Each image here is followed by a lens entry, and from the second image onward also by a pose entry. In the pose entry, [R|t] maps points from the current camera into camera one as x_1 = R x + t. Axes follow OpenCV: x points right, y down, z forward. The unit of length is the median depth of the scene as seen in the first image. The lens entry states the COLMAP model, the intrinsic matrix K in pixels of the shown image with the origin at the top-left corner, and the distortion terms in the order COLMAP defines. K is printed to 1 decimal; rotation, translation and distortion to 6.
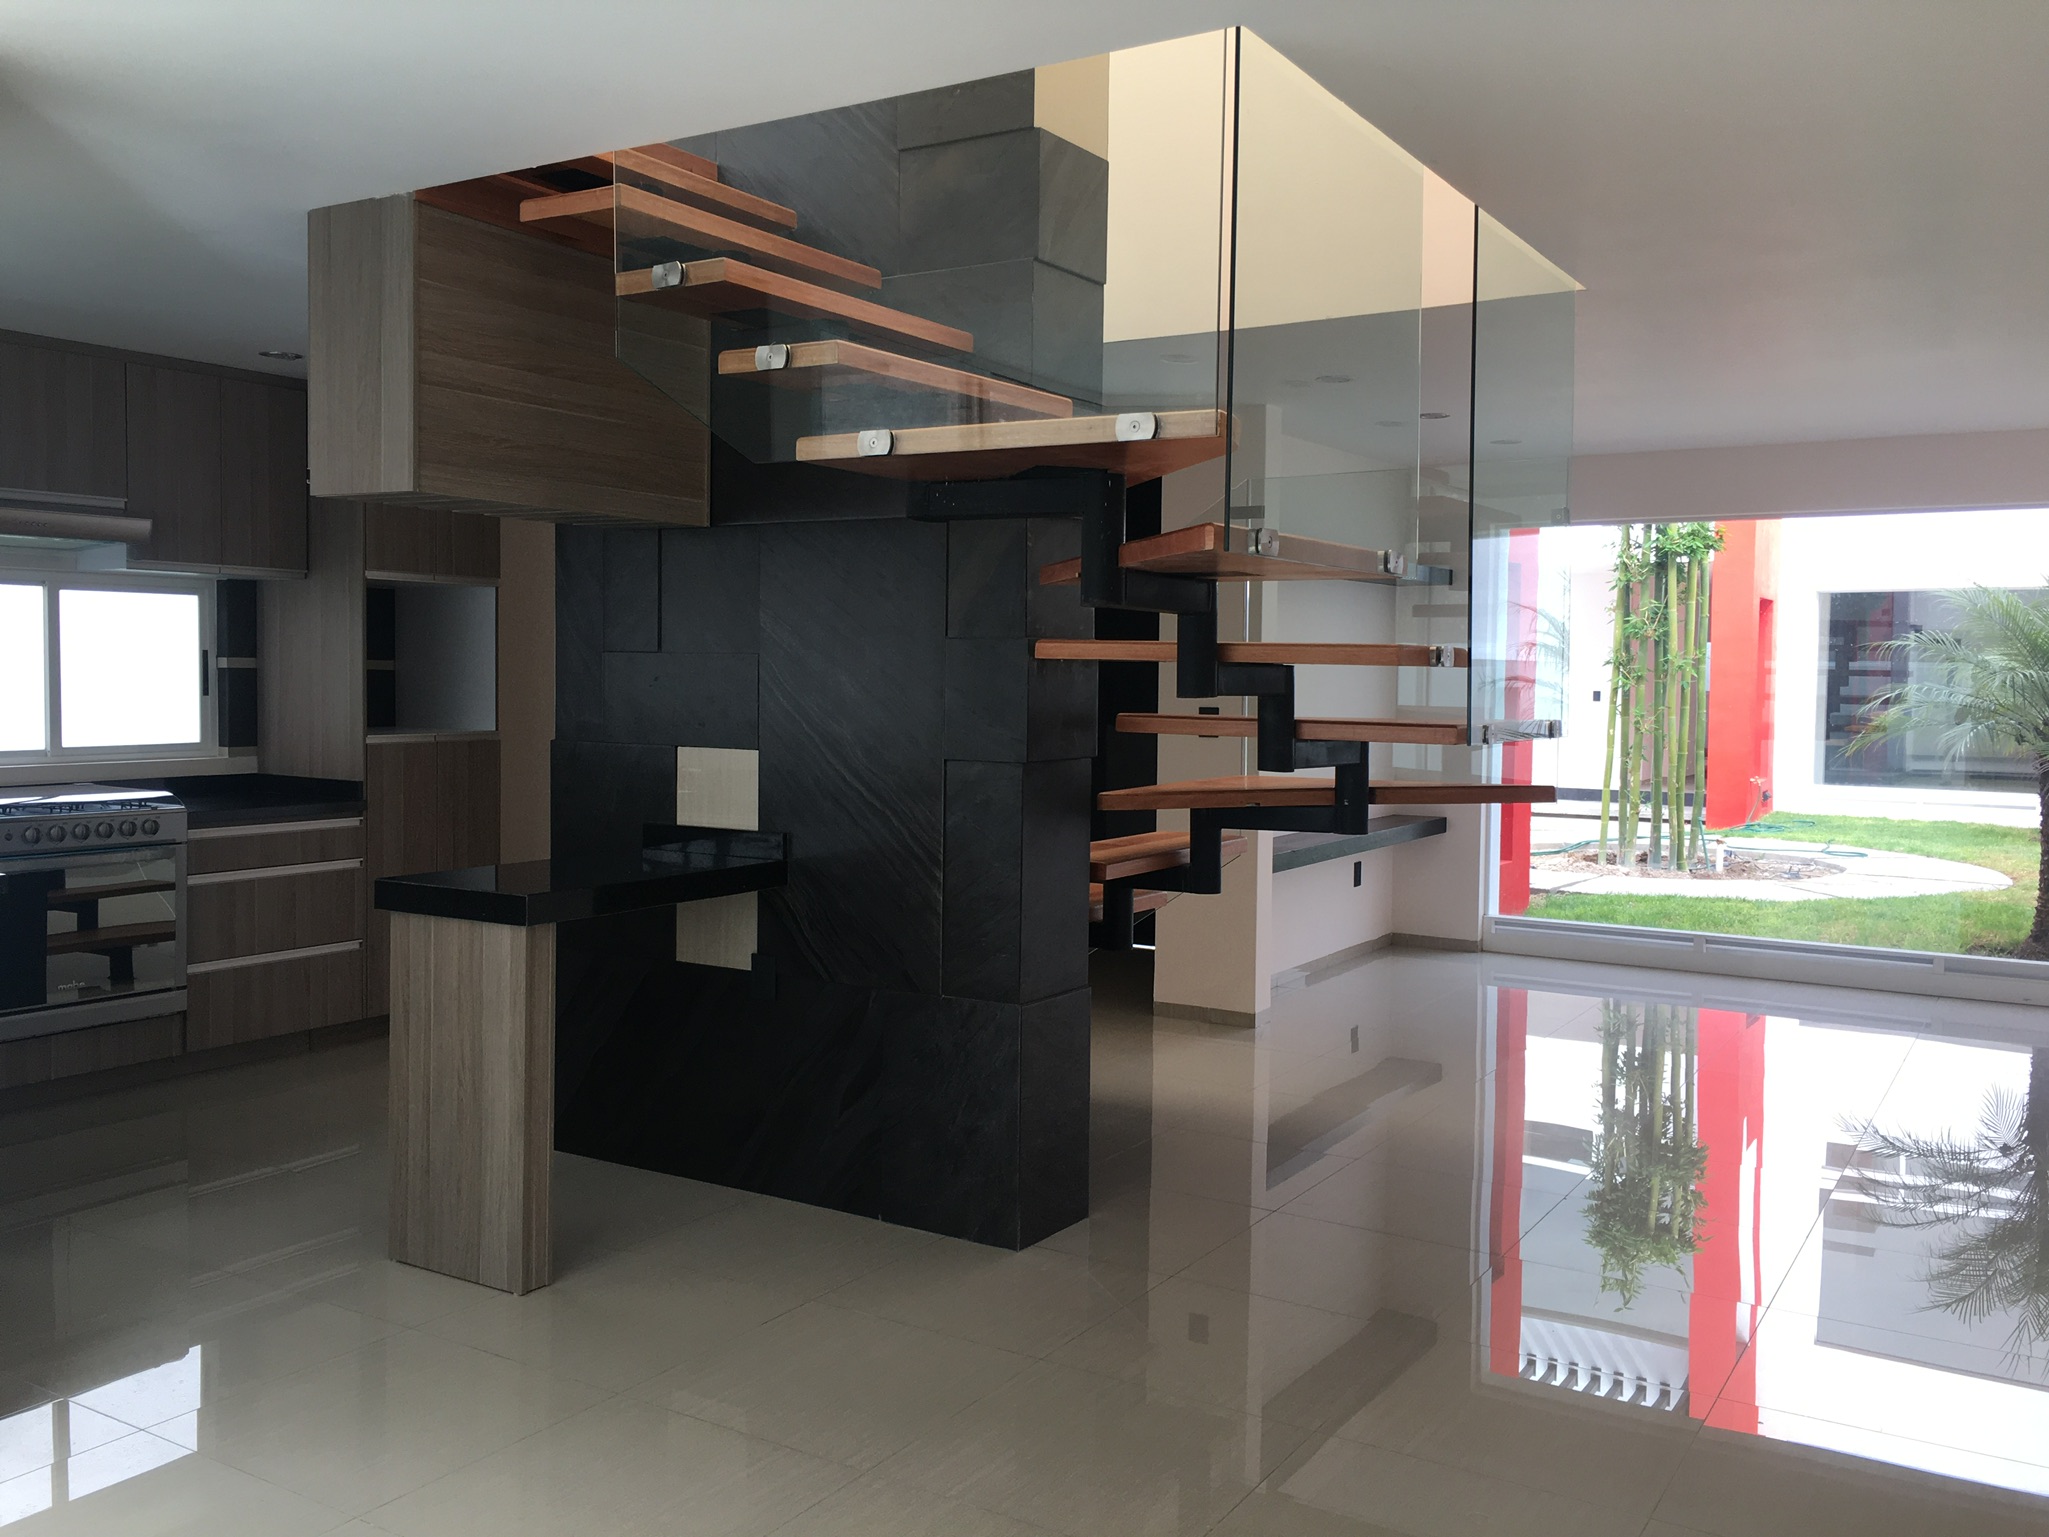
lens RADIAL K [[1764.9, 0, 1012.5], [0, 1764.9, 765.0], [0, 0, 1]] dist [0.096483, -0.100676]
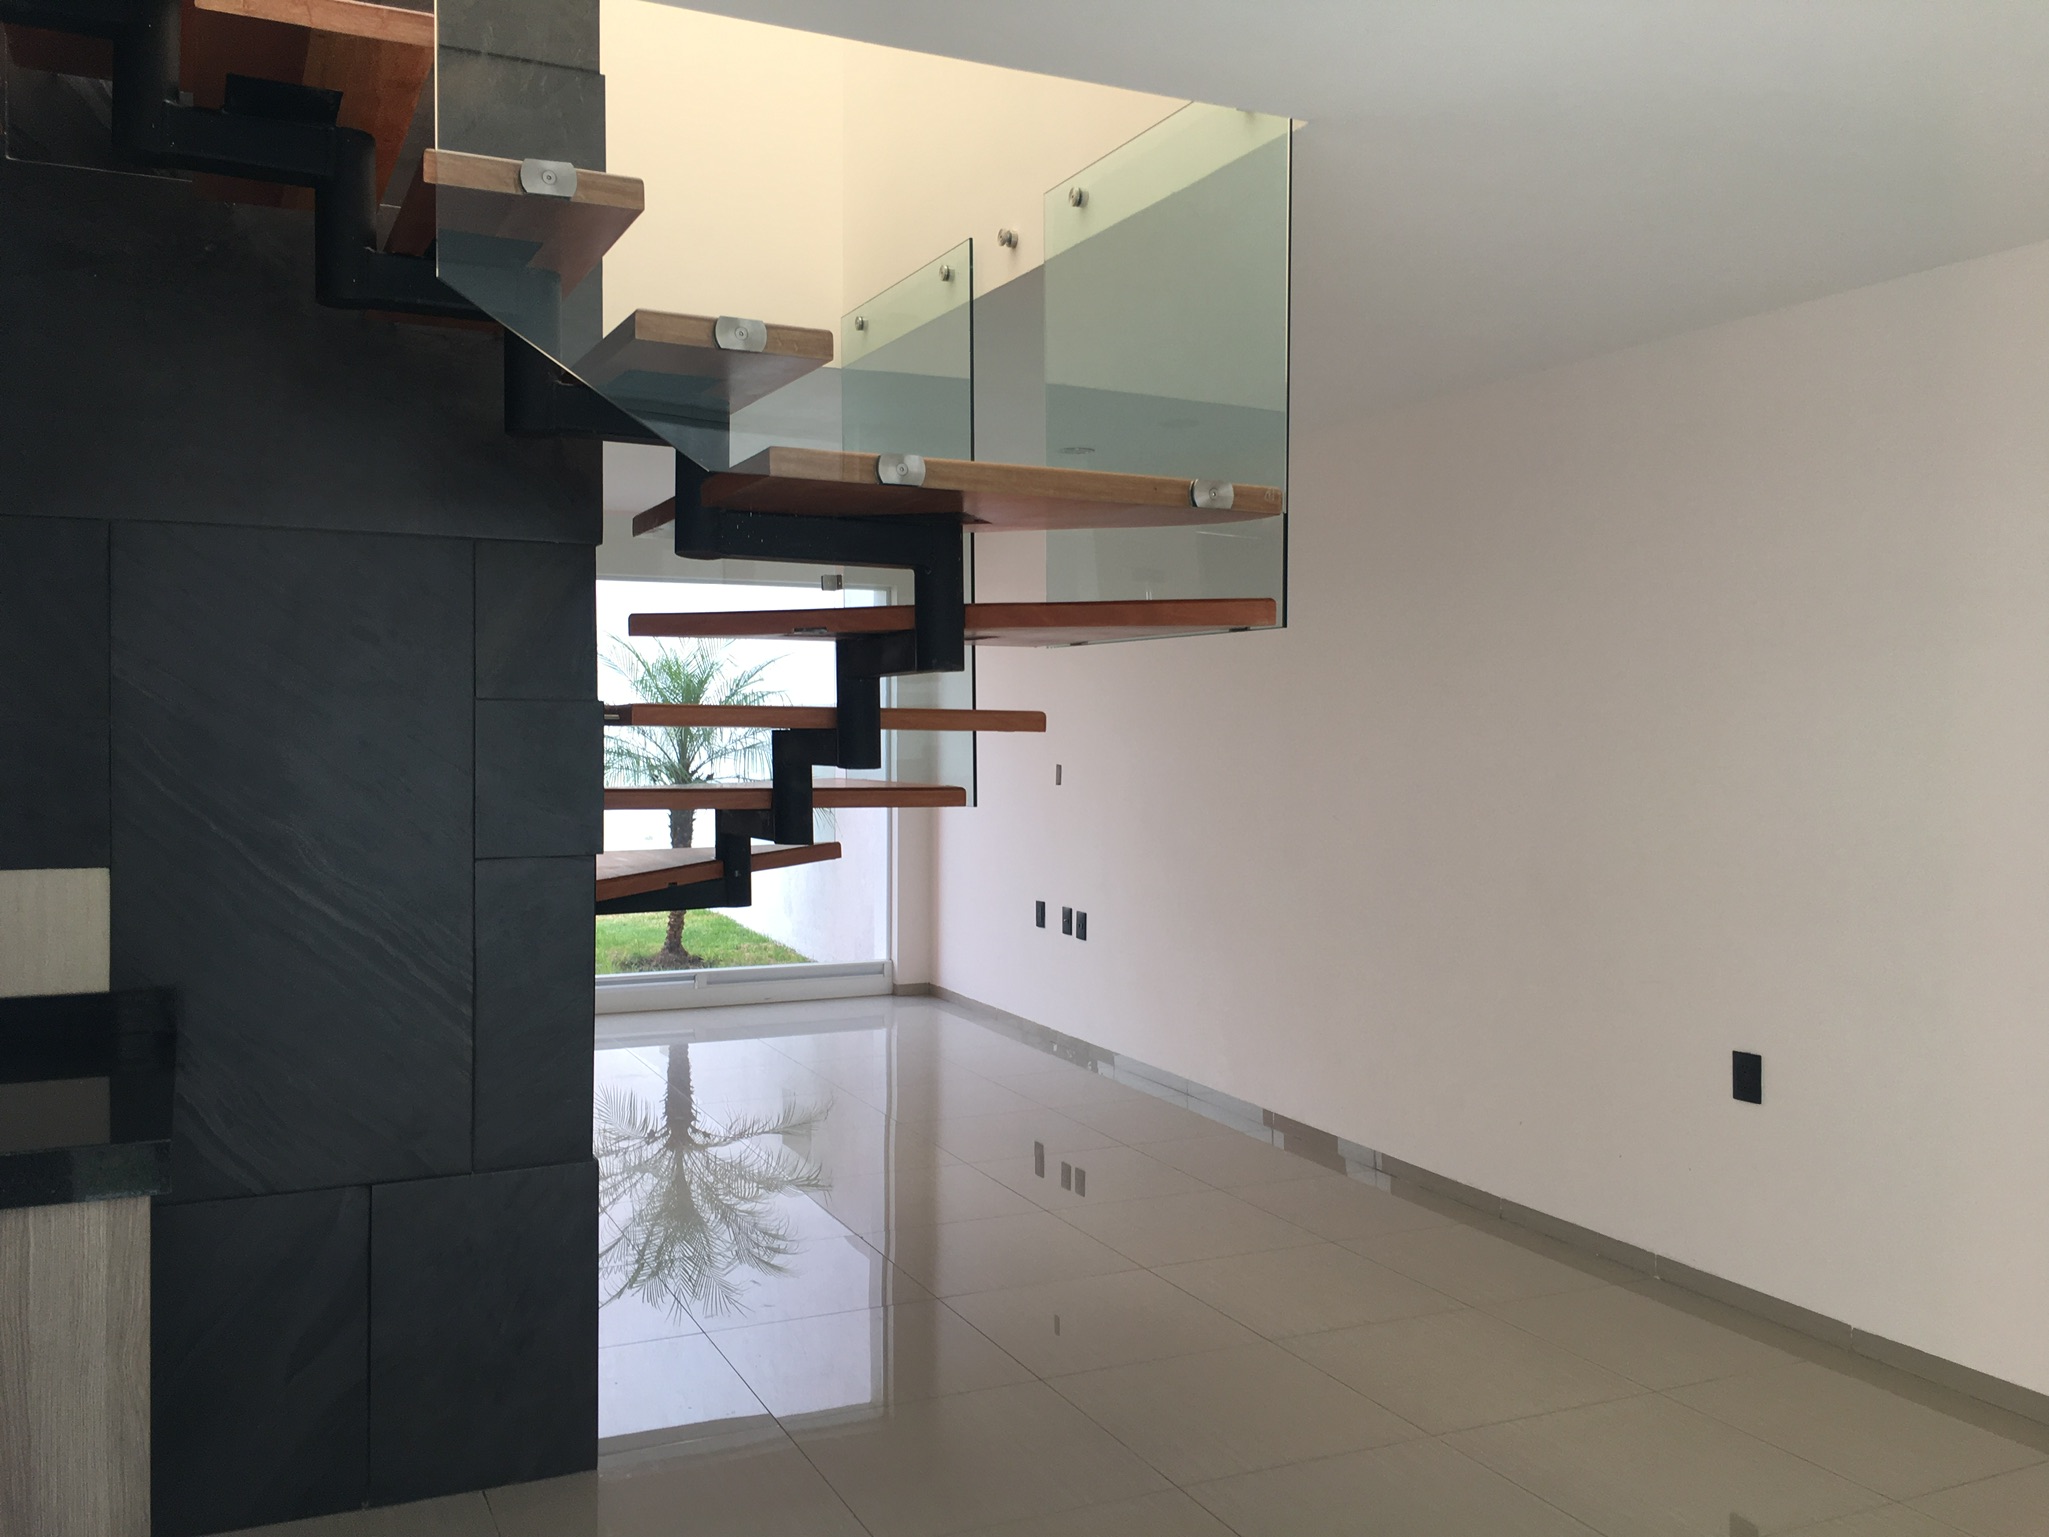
lens RADIAL K [[1764.9, 0, 1012.5], [0, 1764.9, 765.0], [0, 0, 1]] dist [0.096483, -0.100676]
pose [[0.534821, -0.029410, 0.844453, -0.554856], [0.047198, 0.998874, 0.004895, -0.035795], [-0.843646, 0.037239, 0.535607, 0.393461]]
